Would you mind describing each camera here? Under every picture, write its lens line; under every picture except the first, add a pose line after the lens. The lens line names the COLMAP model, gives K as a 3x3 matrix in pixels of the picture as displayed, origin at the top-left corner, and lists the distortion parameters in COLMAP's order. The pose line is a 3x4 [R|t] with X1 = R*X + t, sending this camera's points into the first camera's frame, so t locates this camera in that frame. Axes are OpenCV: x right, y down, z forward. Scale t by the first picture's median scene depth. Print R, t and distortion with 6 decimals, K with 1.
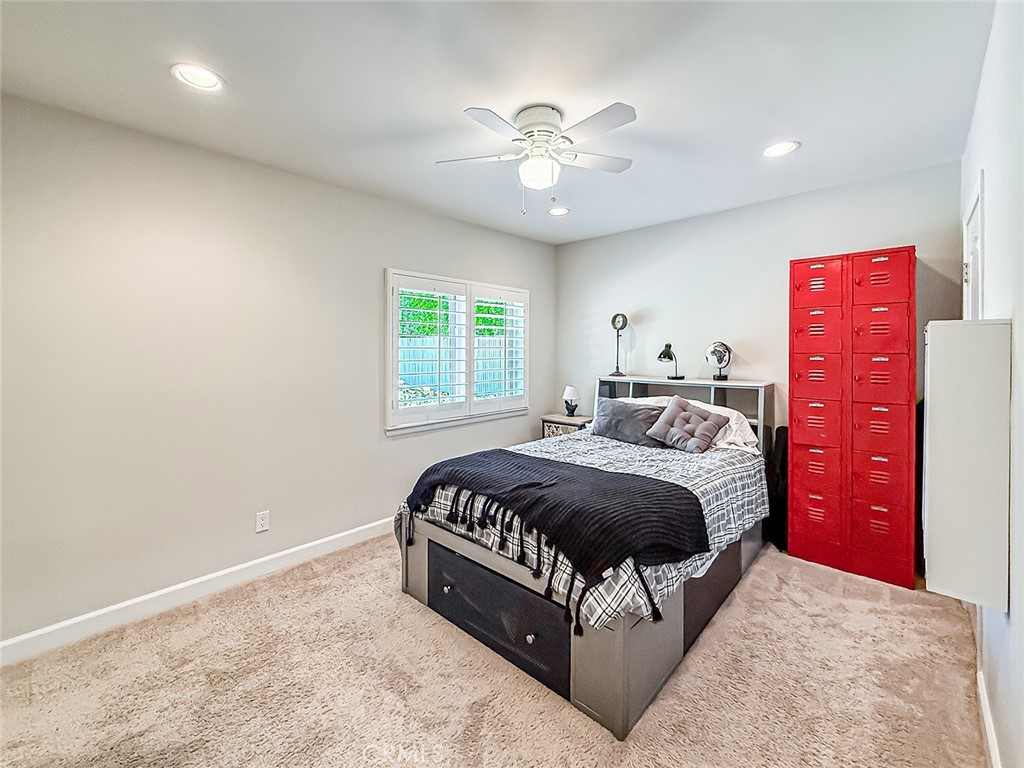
lens RADIAL K [[422.8, 0, 507.8], [0, 422.8, 360.9], [0, 0, 1]] dist [-0.000540, -0.000178]
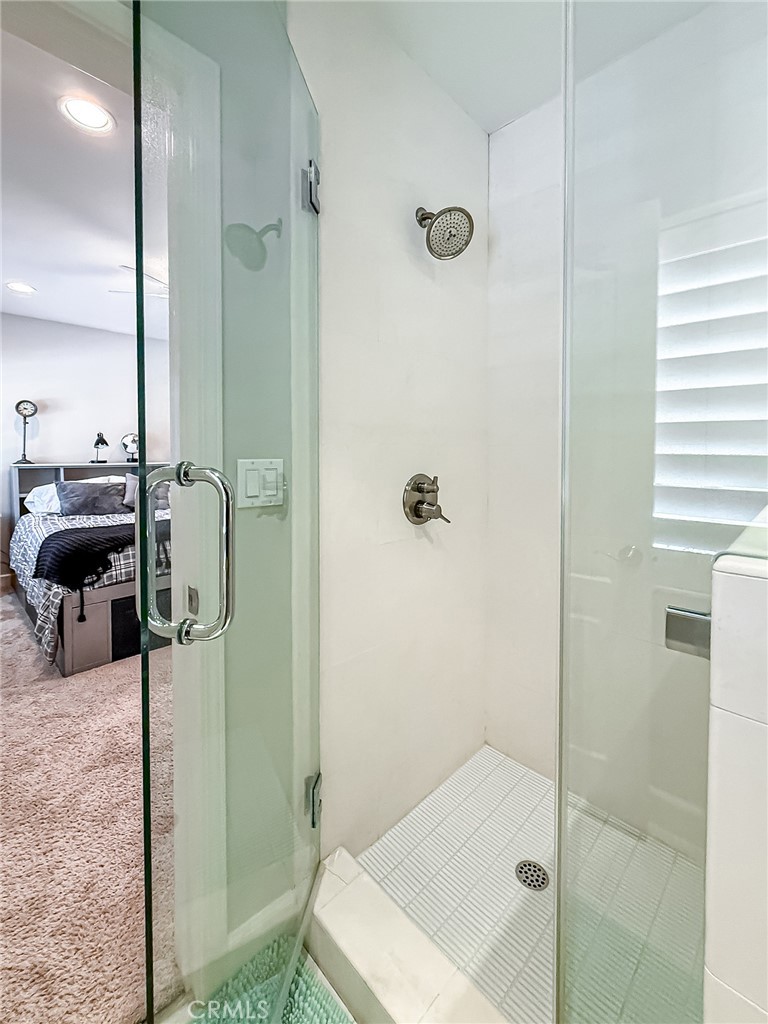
lens RADIAL K [[422.8, 0, 384.0], [0, 422.8, 512.0], [0, 0, 1]] dist [-0.000540, -0.000178]
pose [[0.024322, -0.145758, 0.989021, -0.813362], [0.015838, 0.989246, 0.145402, 0.018975], [-0.999579, 0.012127, 0.026369, 0.144274]]
